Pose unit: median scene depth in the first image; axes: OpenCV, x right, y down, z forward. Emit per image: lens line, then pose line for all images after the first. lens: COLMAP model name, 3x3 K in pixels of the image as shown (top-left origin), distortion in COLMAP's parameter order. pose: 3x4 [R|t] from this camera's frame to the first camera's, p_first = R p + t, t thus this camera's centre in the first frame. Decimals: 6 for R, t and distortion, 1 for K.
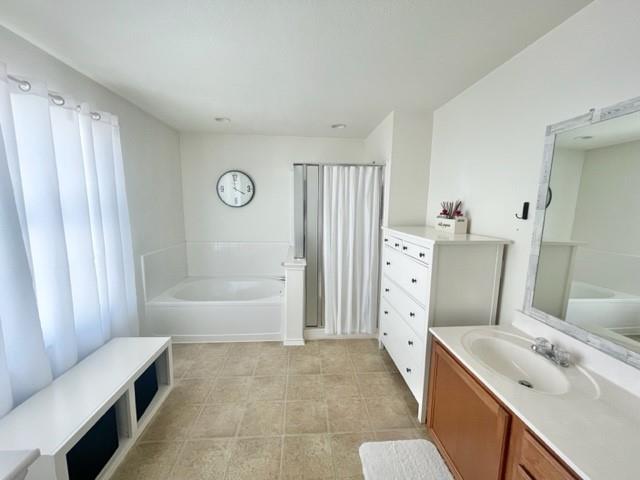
lens RADIAL K [[256.0, 0, 319.3], [0, 256.0, 240.9], [0, 0, 1]] dist [-0.006957, -0.000212]
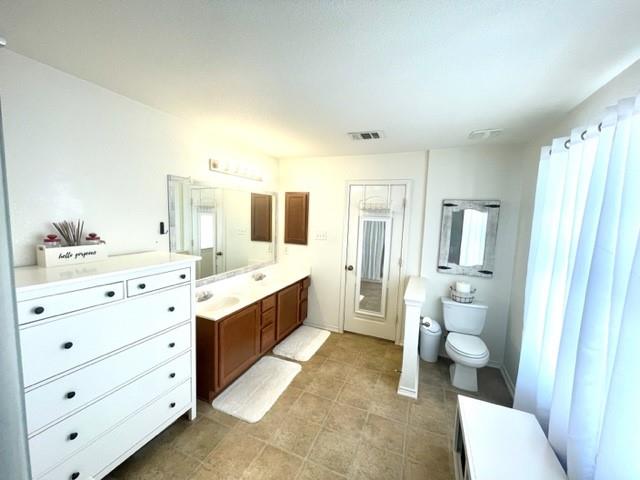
lens RADIAL K [[256.0, 0, 320.9], [0, 256.0, 239.5], [0, 0, 1]] dist [-0.006957, -0.000212]
pose [[-0.890543, -0.094540, 0.444966, -0.588397], [0.010196, 0.973771, 0.227300, -0.346881], [-0.454785, 0.206958, -0.866221, 1.725265]]
